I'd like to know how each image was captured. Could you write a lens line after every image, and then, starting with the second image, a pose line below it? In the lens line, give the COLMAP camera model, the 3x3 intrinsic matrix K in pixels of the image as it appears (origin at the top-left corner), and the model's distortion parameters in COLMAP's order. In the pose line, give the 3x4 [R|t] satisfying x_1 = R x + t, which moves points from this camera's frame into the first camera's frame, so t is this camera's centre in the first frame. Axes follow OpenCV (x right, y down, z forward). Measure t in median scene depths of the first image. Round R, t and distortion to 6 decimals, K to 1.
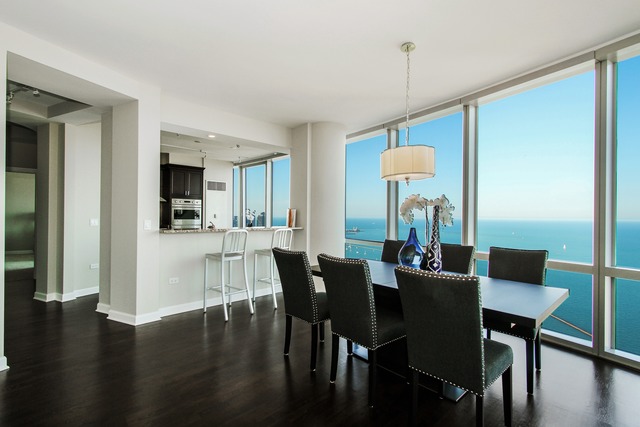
lens RADIAL K [[345.5, 0, 321.5], [0, 345.5, 218.0], [0, 0, 1]] dist [-0.003905, -0.001909]
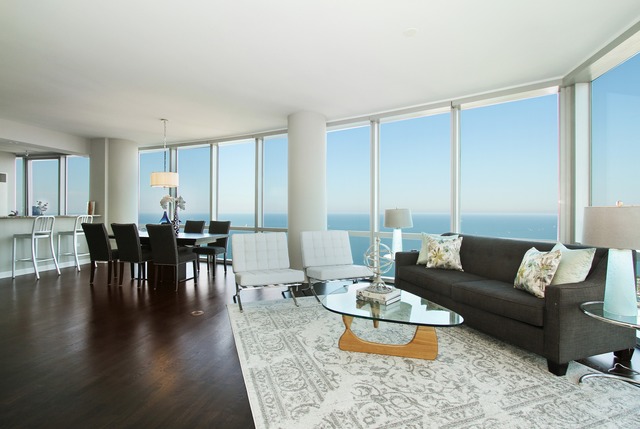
lens RADIAL K [[345.5, 0, 321.5], [0, 345.5, 219.0], [0, 0, 1]] dist [-0.003905, -0.001909]
pose [[0.867957, -0.005049, 0.496614, 0.028131], [-0.000962, 0.999929, 0.011847, 0.028582], [-0.496639, -0.010761, 0.867891, -0.713552]]
